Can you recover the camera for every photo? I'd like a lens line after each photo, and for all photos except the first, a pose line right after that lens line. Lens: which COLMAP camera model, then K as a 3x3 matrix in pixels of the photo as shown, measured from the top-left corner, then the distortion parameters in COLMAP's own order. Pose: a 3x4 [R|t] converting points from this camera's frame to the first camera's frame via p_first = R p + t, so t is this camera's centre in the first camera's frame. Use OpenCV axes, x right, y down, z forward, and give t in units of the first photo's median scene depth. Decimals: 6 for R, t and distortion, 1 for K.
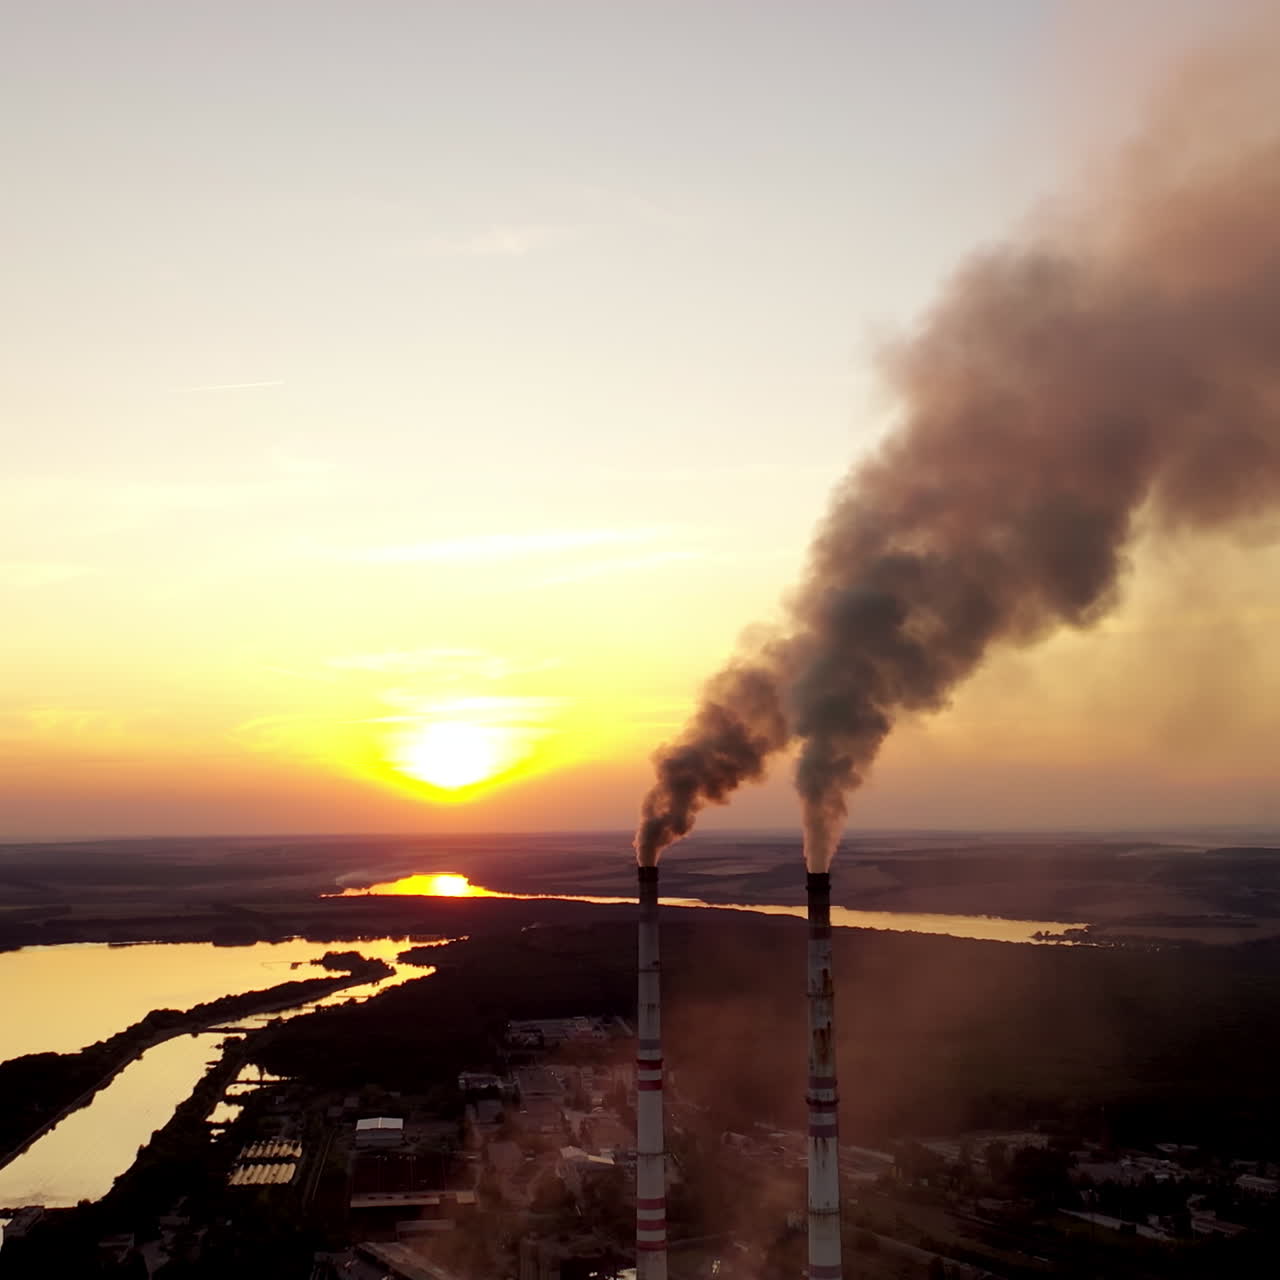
lens RADIAL K [[1798.5, 0, 640.0], [0, 1798.5, 640.0], [0, 0, 1]] dist [-0.003340, 0.003872]
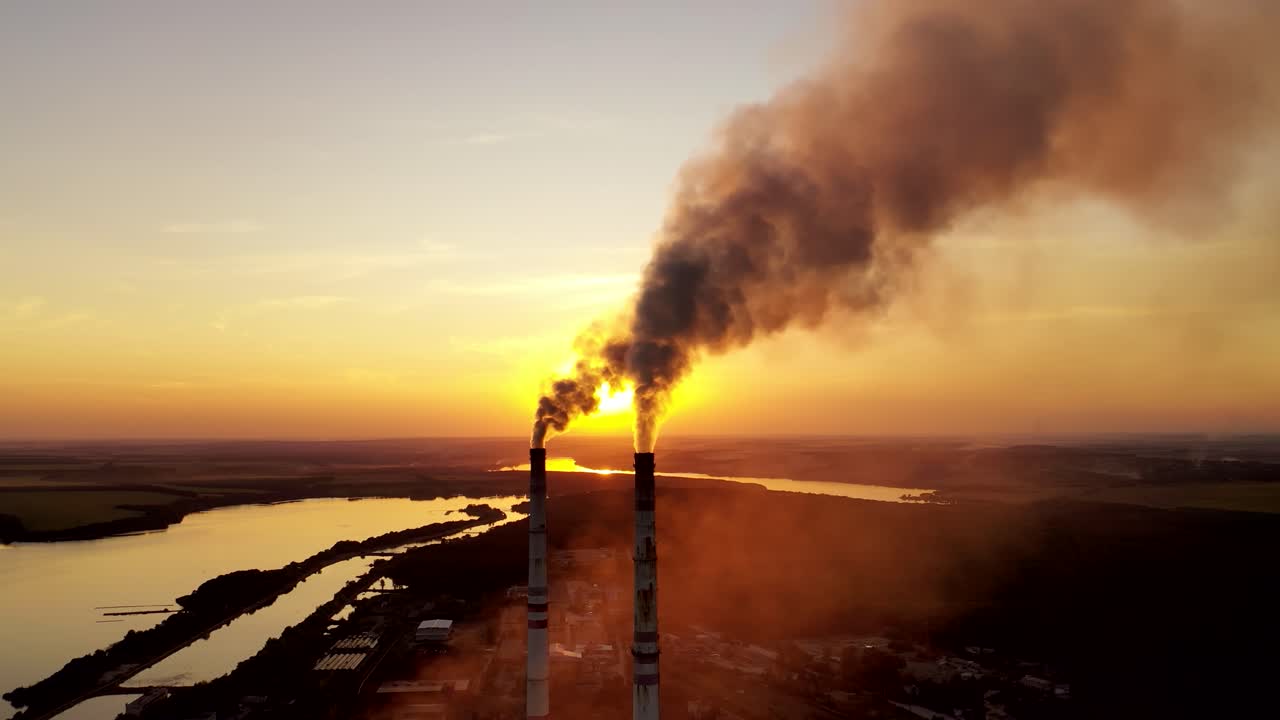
lens RADIAL K [[1012.2, 0, 640.0], [0, 1012.2, 360.0], [0, 0, 1]] dist [0.000471, -0.011719]
pose [[0.998892, -0.000310, -0.047050, 0.034227], [0.001793, 0.999503, 0.031470, 0.013776], [0.047017, -0.031519, 0.998397, 0.098242]]
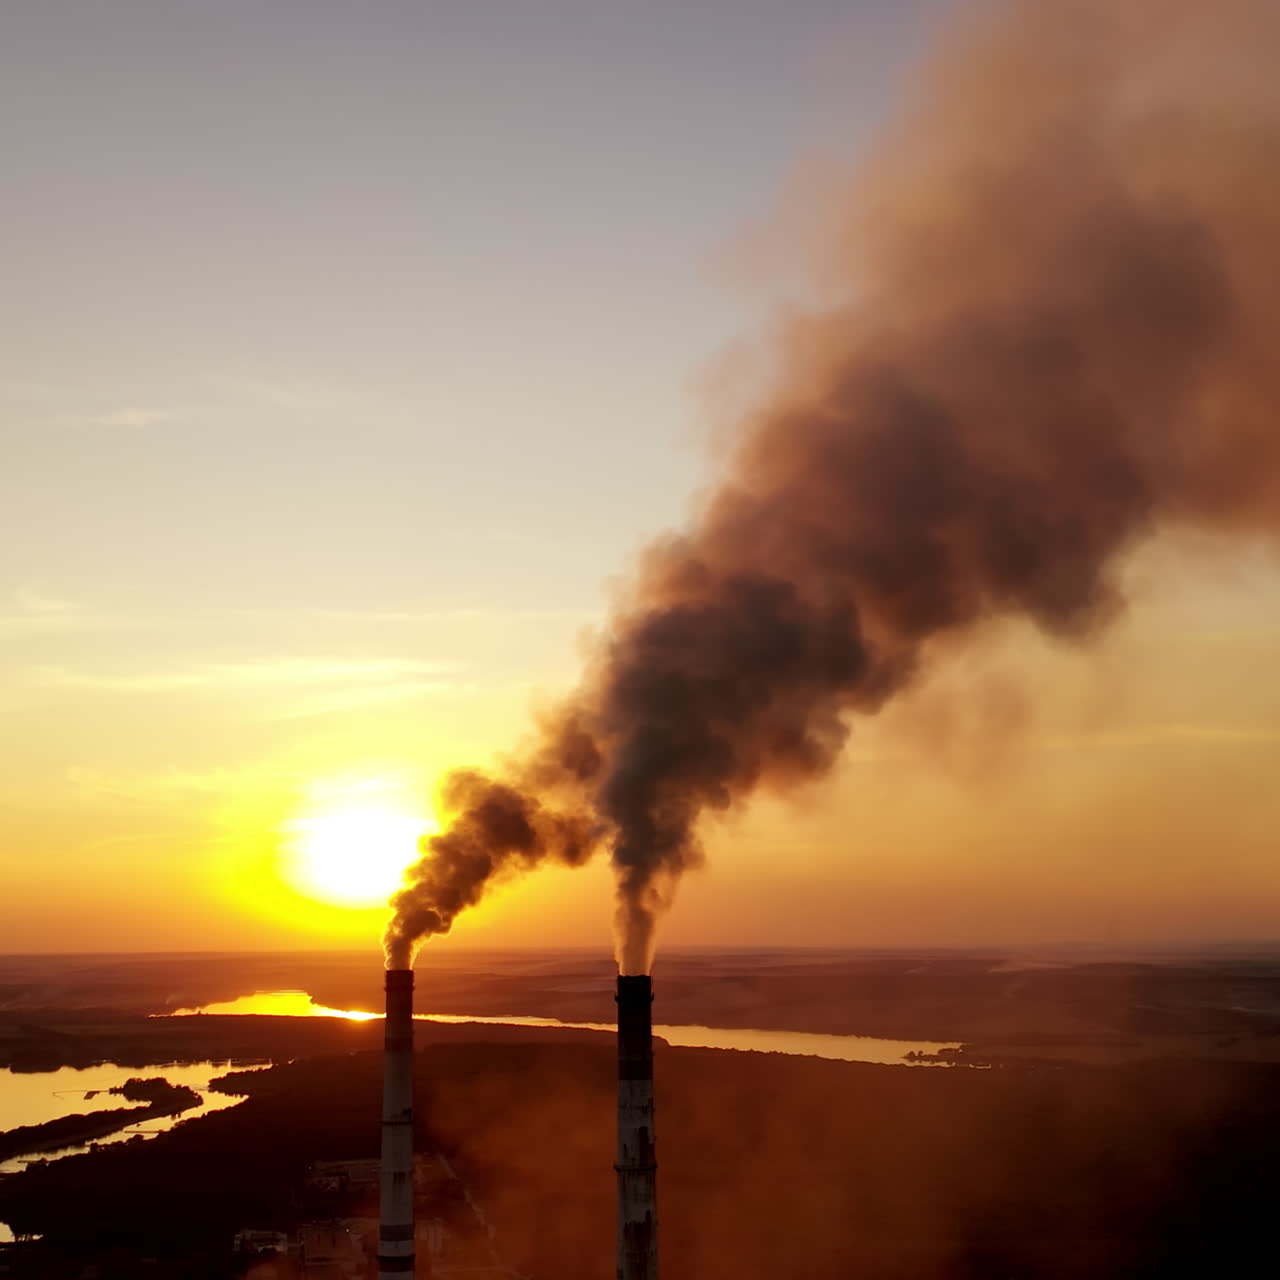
lens RADIAL K [[1798.5, 0, 640.0], [0, 1798.5, 640.0], [0, 0, 1]] dist [-0.003340, 0.003872]
pose [[0.997241, 0.011752, 0.073299, 0.014186], [-0.007035, 0.997907, -0.064289, 0.013740], [-0.073901, 0.063596, 0.995236, 0.094561]]
